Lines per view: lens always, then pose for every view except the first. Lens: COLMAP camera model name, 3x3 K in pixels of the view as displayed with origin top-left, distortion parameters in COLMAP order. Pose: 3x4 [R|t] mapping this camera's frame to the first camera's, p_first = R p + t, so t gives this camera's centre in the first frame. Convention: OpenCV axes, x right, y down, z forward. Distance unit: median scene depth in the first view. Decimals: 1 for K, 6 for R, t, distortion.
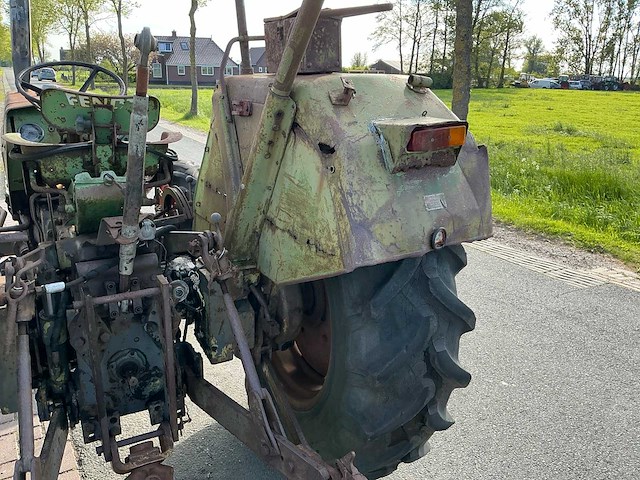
lens RADIAL K [[528.5, 0, 319.2], [0, 528.5, 242.4], [0, 0, 1]] dist [0.128163, -0.252148]
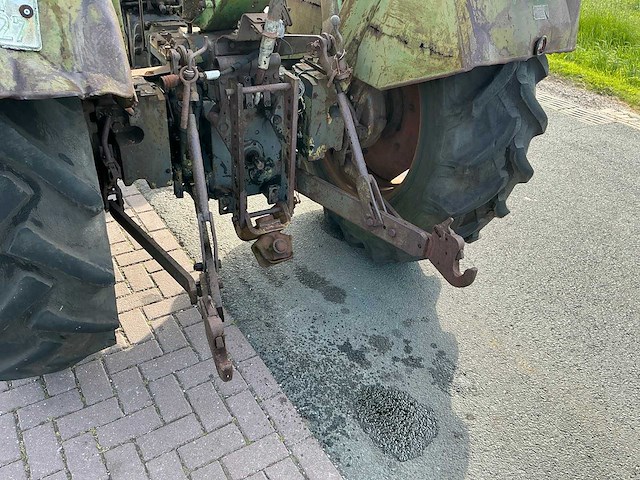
lens RADIAL K [[528.5, 0, 319.2], [0, 528.5, 242.4], [0, 0, 1]] dist [0.128163, -0.252148]
pose [[0.998429, 0.028893, 0.048005, -0.274743], [-0.041194, 0.959295, 0.279386, 0.088612], [-0.037979, -0.280925, 0.958978, -0.201940]]
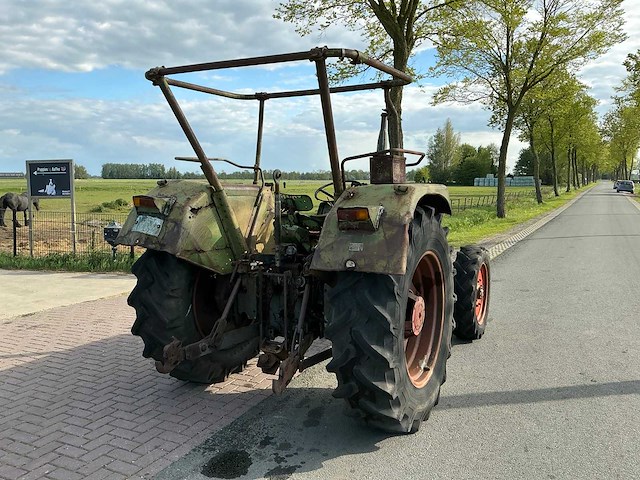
lens RADIAL K [[528.5, 0, 319.2], [0, 528.5, 242.4], [0, 0, 1]] dist [0.128163, -0.252148]
pose [[0.538710, 0.078888, -0.838789, 1.661447], [-0.243843, 0.967593, -0.065606, 0.064839], [0.806431, 0.239876, 0.540489, -0.148579]]
